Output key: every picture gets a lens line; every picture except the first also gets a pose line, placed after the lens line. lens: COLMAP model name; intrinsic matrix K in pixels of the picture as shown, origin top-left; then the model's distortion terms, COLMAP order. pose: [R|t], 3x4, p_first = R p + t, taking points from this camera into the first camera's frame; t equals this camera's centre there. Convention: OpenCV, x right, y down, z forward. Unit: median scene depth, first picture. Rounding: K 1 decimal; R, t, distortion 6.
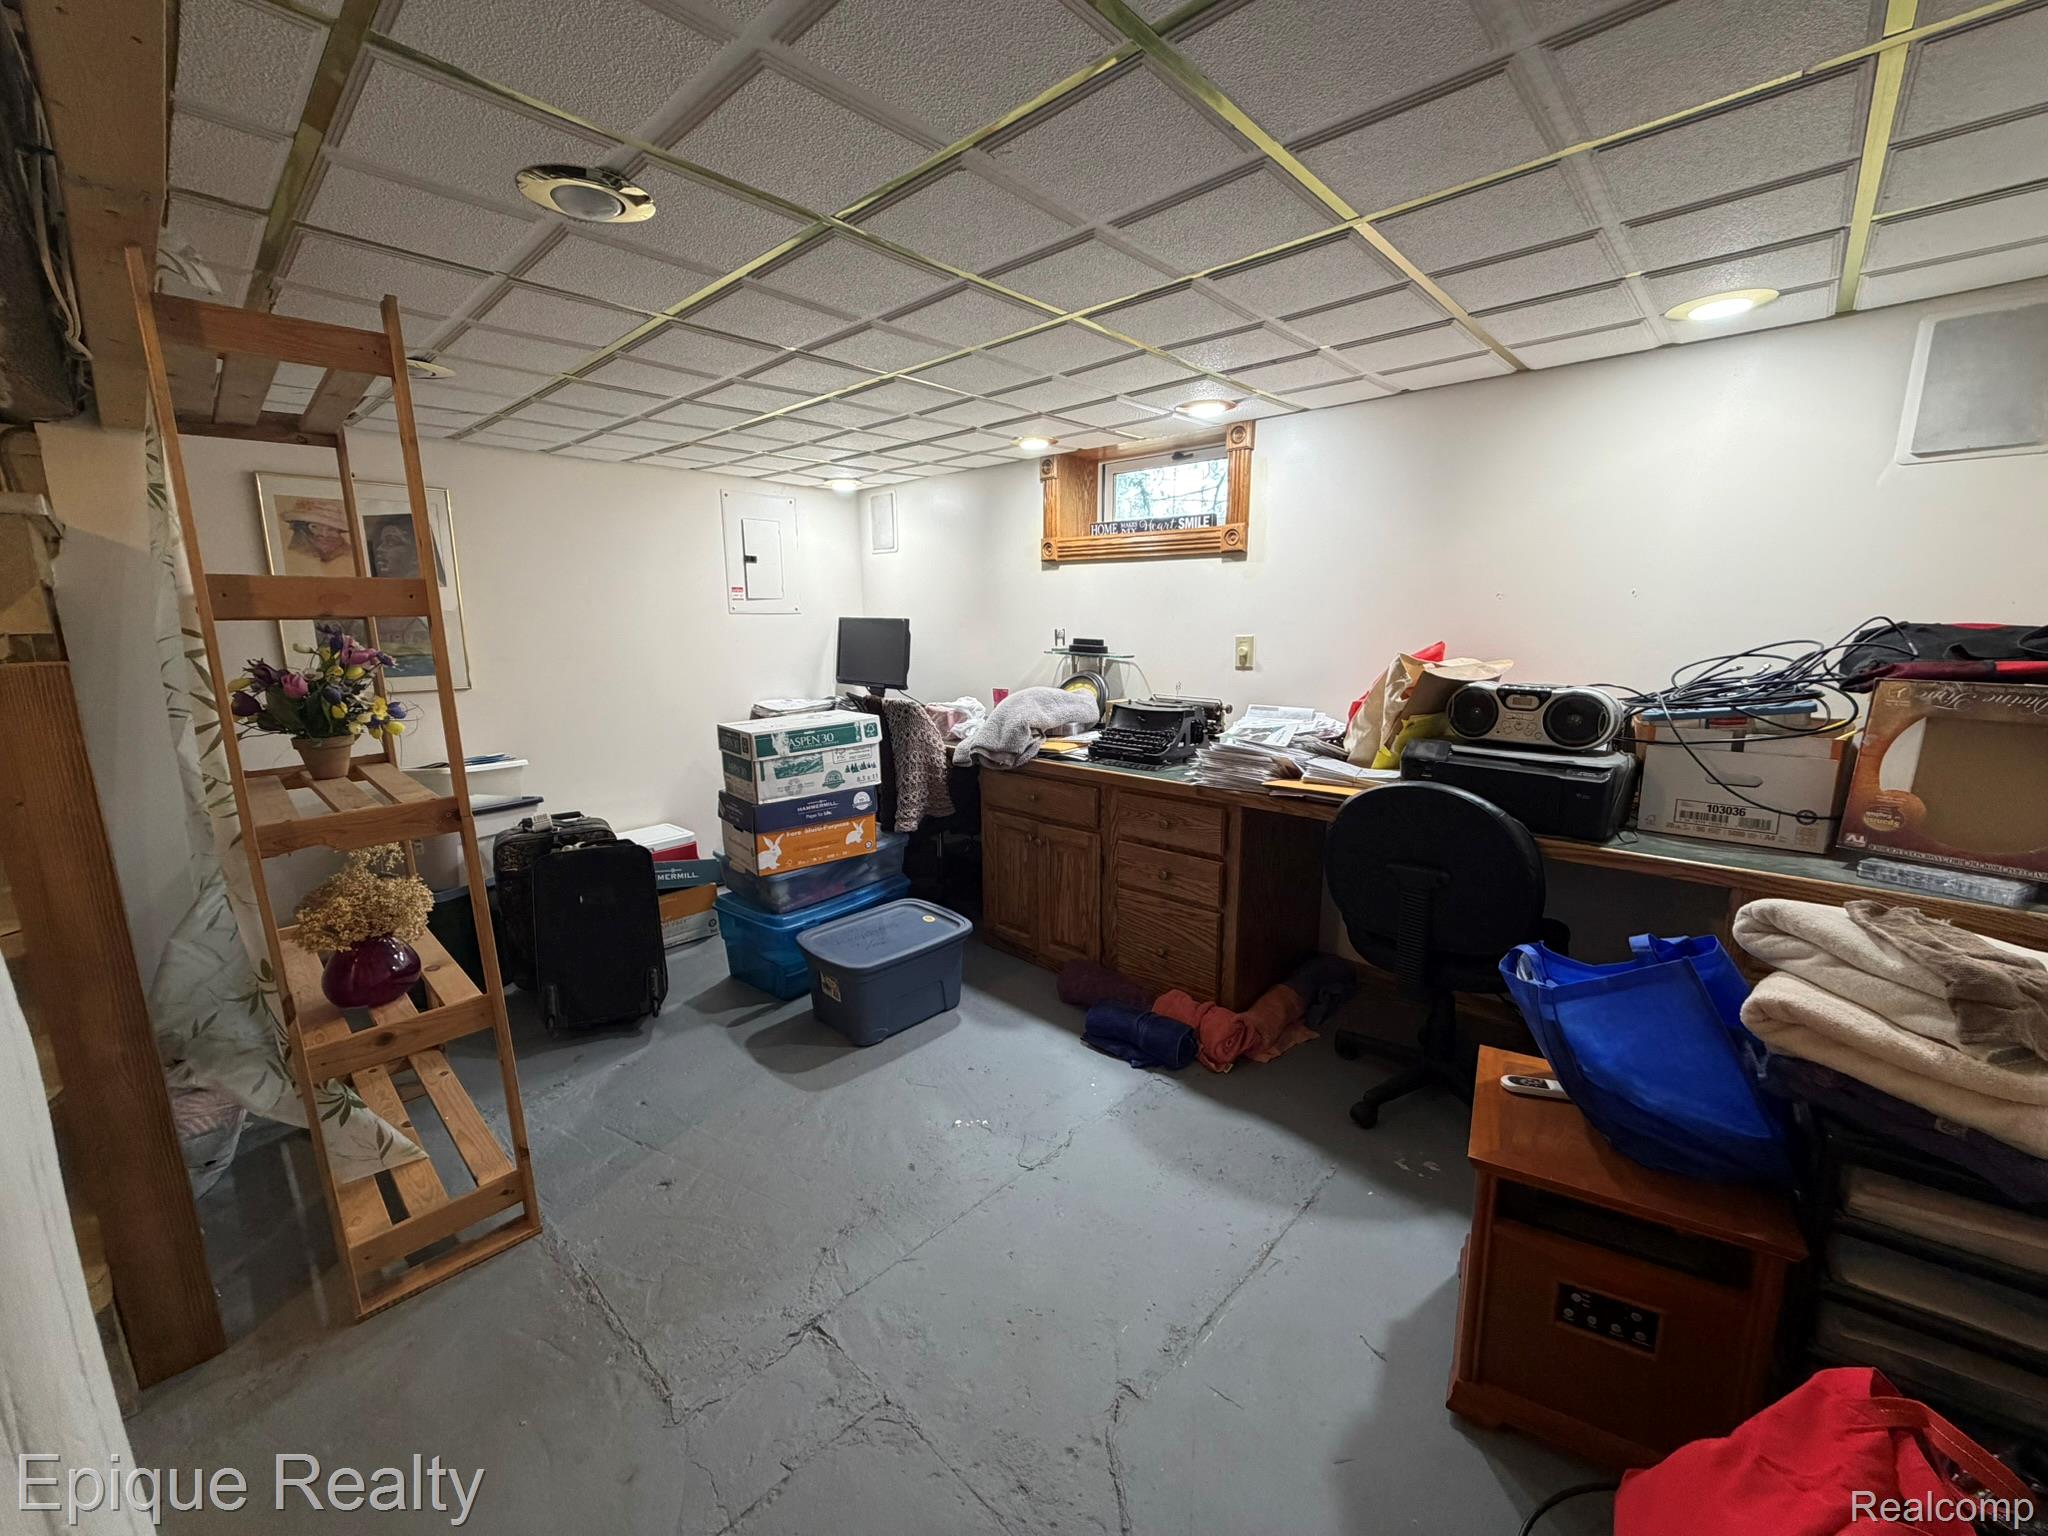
lens RADIAL K [[811.9, 0, 1024.0], [0, 811.9, 768.0], [0, 0, 1]] dist [-0.000424, 0.000055]
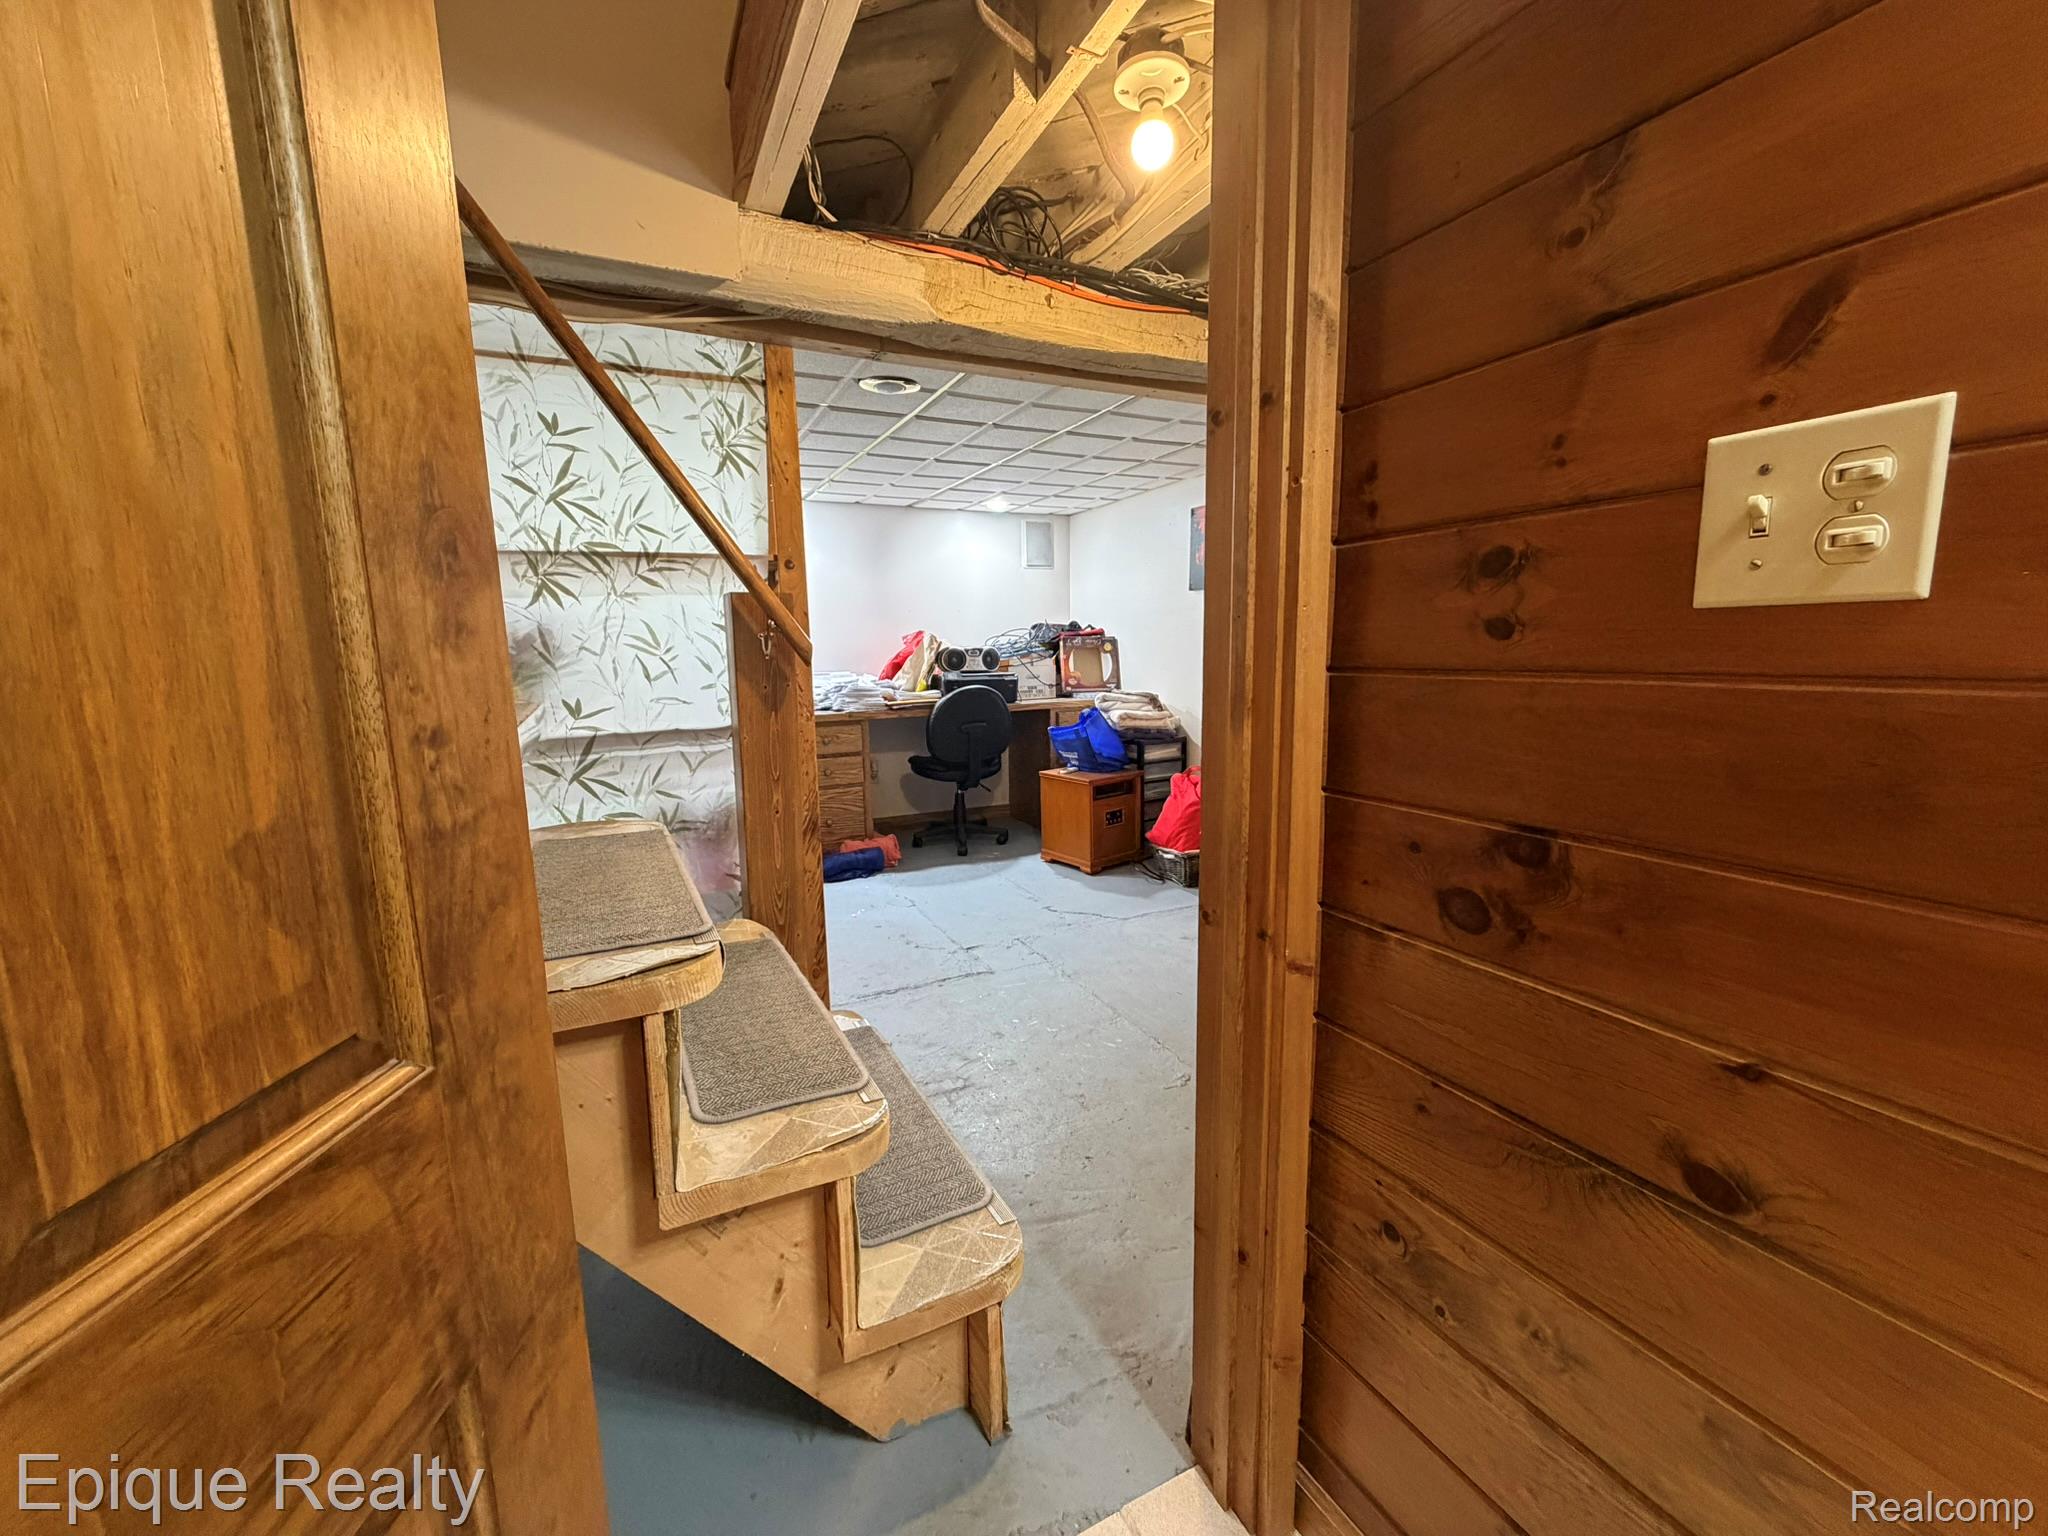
lens RADIAL K [[811.9, 0, 1024.0], [0, 811.9, 768.0], [0, 0, 1]] dist [-0.000424, 0.000055]
pose [[0.350369, -0.140983, 0.925940, -1.691882], [0.186866, 0.979253, 0.078391, 0.095380], [-0.917781, 0.145561, 0.369445, 0.044674]]
